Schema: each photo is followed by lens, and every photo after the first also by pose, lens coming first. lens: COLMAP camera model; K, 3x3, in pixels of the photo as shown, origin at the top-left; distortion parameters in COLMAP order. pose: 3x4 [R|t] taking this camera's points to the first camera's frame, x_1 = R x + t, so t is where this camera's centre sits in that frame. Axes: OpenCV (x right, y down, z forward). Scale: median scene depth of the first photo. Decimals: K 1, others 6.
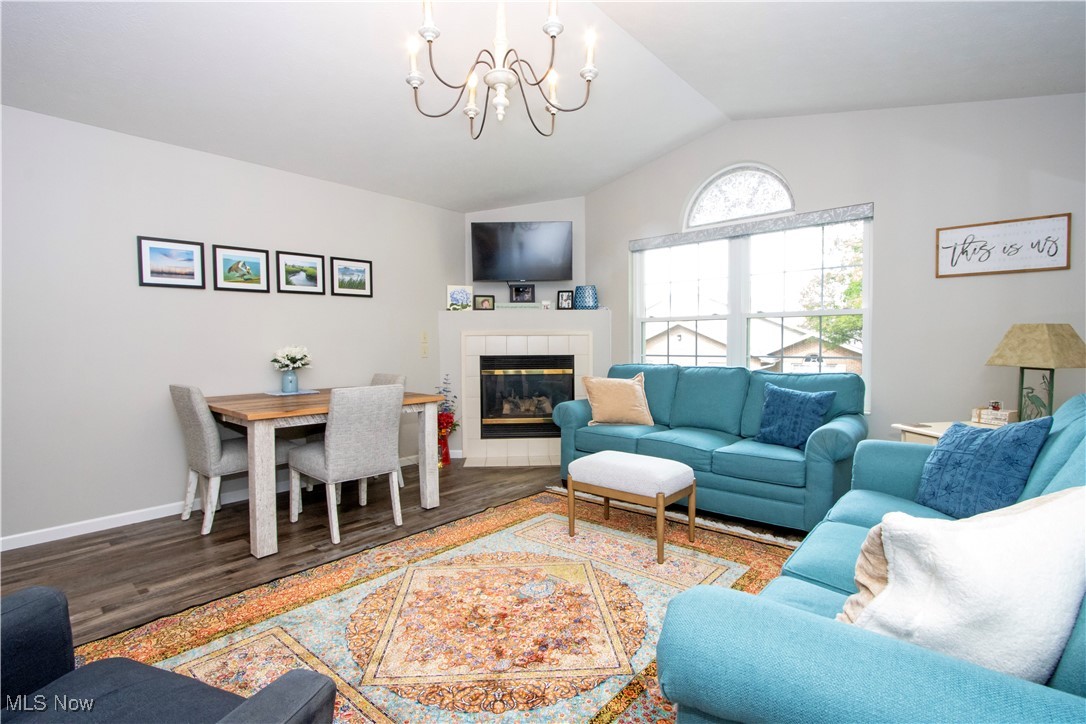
lens RADIAL K [[507.3, 0, 537.6], [0, 507.3, 360.7], [0, 0, 1]] dist [-0.015078, 0.000223]
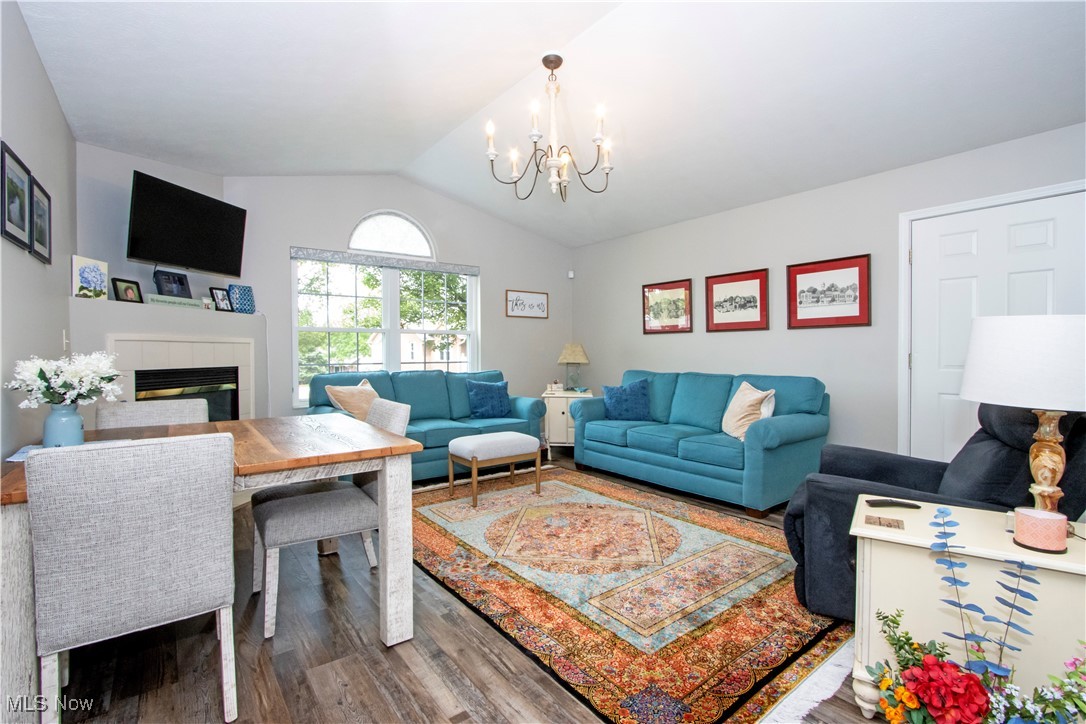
lens RADIAL K [[507.3, 0, 544.1], [0, 507.3, 361.4], [0, 0, 1]] dist [-0.015078, 0.000223]
pose [[0.193756, -0.014324, 0.980945, -0.683267], [0.034947, 0.999360, 0.007690, -0.008648], [-0.980427, 0.032791, 0.194132, 0.357677]]
